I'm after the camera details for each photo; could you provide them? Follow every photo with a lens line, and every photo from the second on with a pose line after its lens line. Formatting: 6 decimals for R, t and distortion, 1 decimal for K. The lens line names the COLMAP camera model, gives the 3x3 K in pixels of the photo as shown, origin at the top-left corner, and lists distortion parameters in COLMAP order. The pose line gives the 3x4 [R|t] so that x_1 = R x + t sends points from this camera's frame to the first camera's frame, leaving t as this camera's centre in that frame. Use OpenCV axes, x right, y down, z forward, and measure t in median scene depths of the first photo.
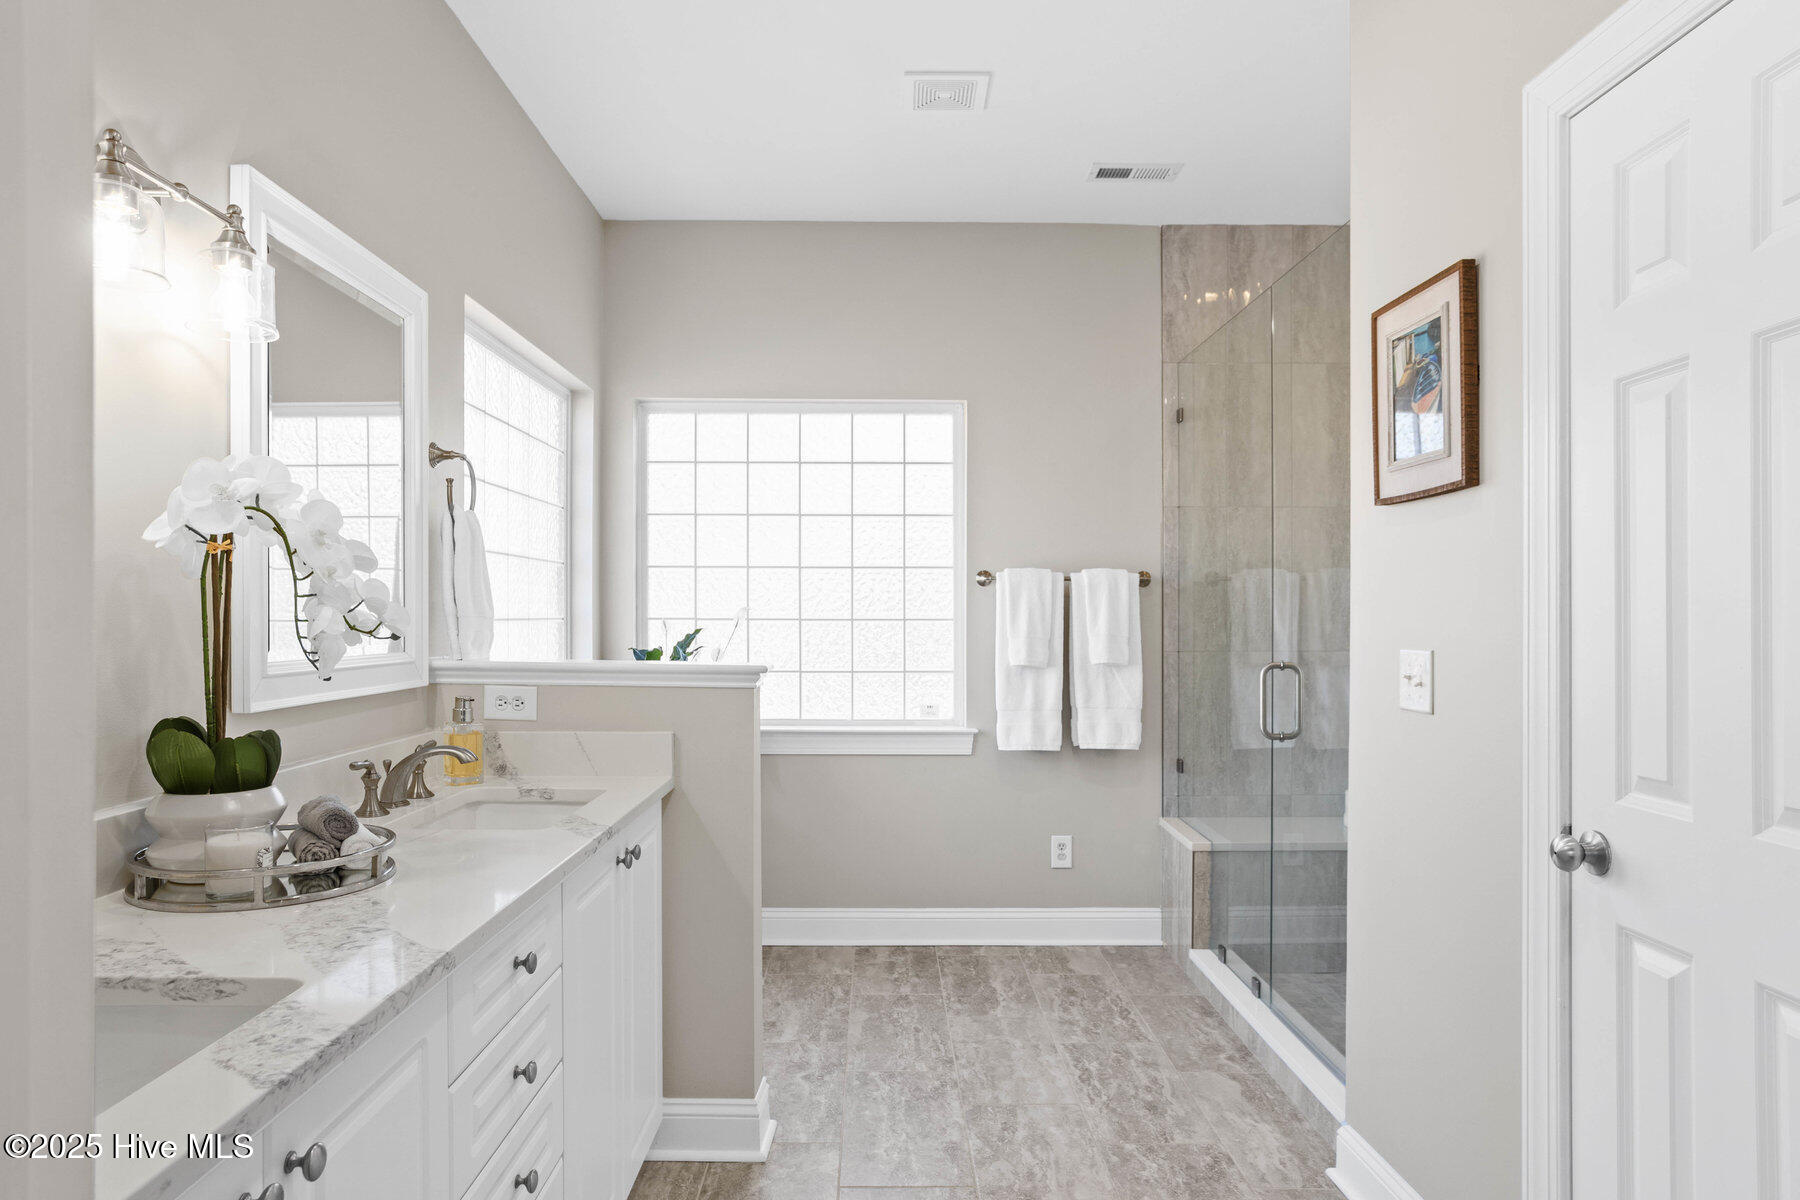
lens RADIAL K [[1111.3, 0, 919.2], [0, 1111.3, 626.3], [0, 0, 1]] dist [-0.039527, 0.007916]
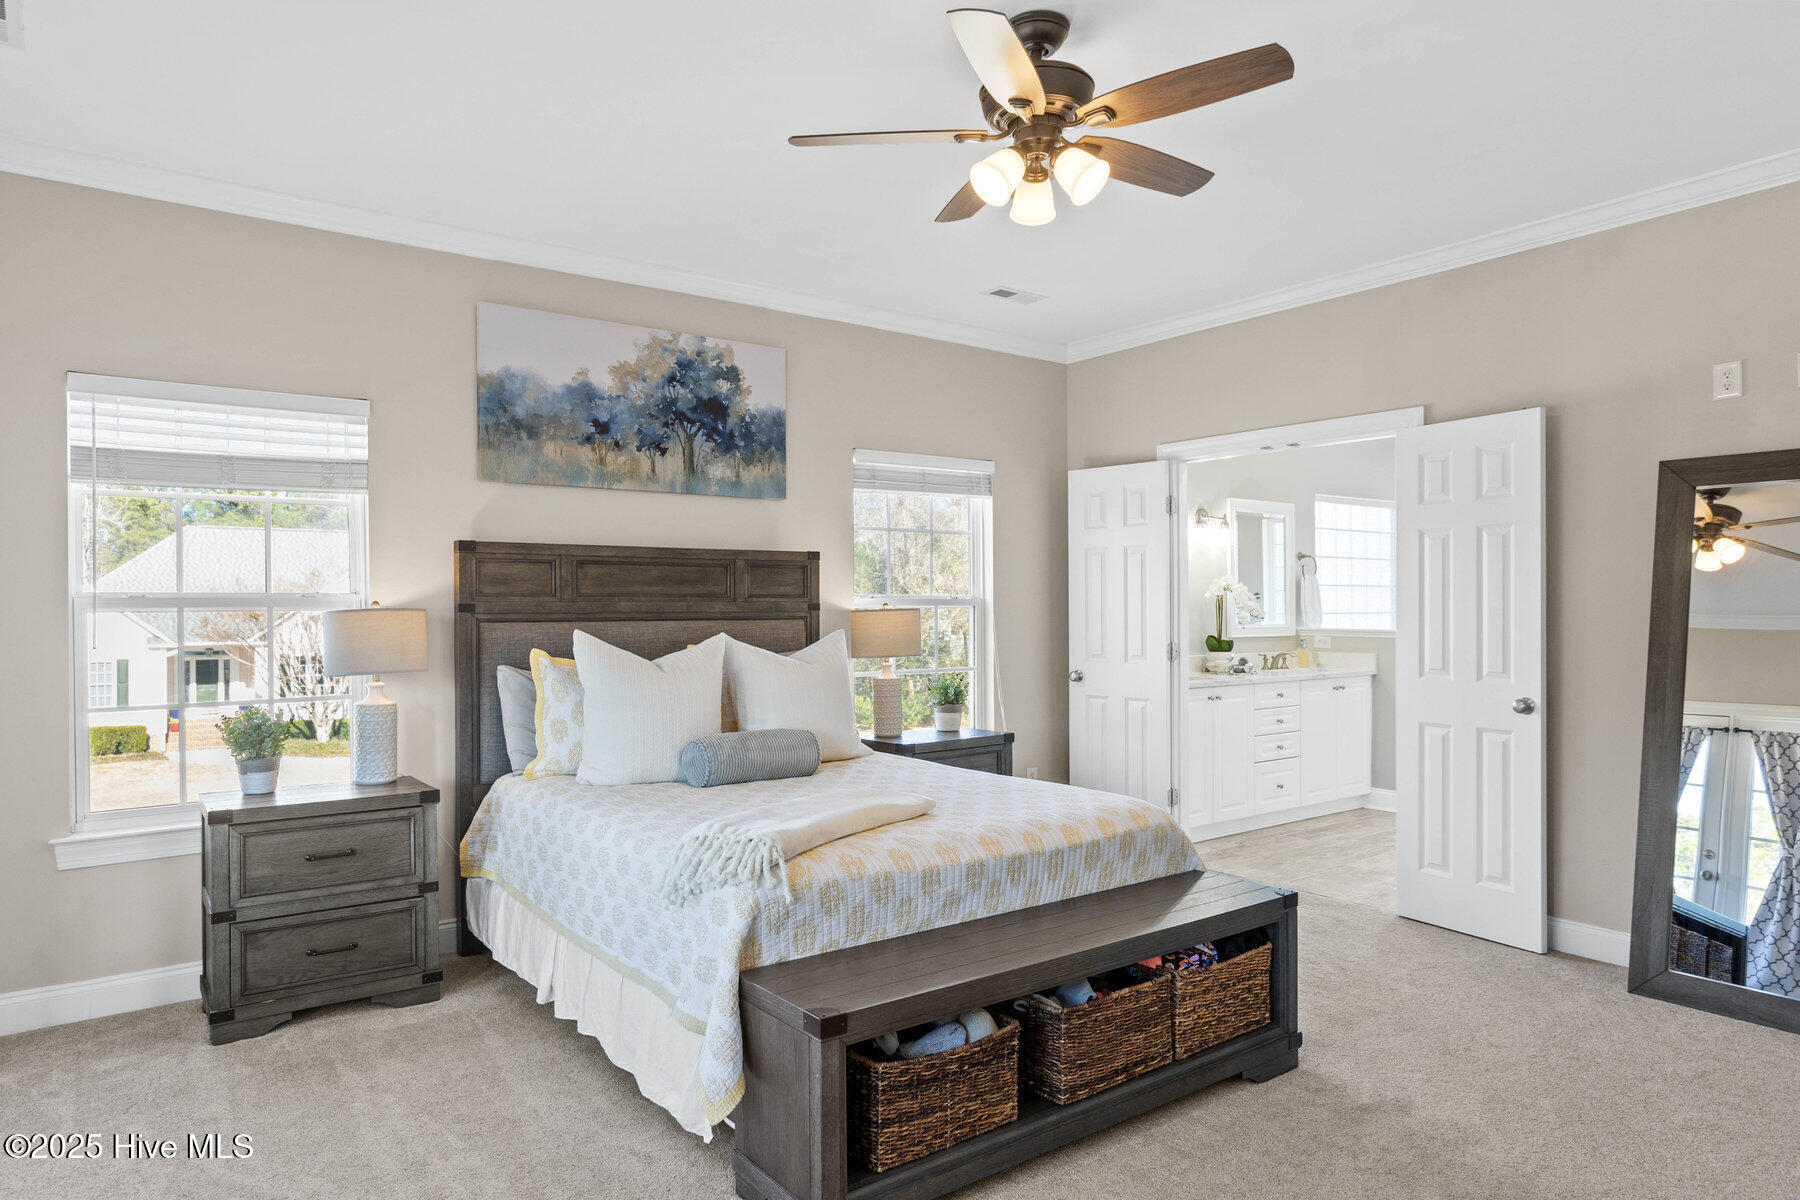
lens RADIAL K [[1111.3, 0, 884.1], [0, 1111.3, 612.9], [0, 0, 1]] dist [-0.039527, 0.007916]
pose [[0.579098, 0.001378, -0.815257, 1.226494], [-0.004156, 0.999991, -0.001262, 0.001705], [0.815247, 0.004119, 0.579098, -1.490559]]
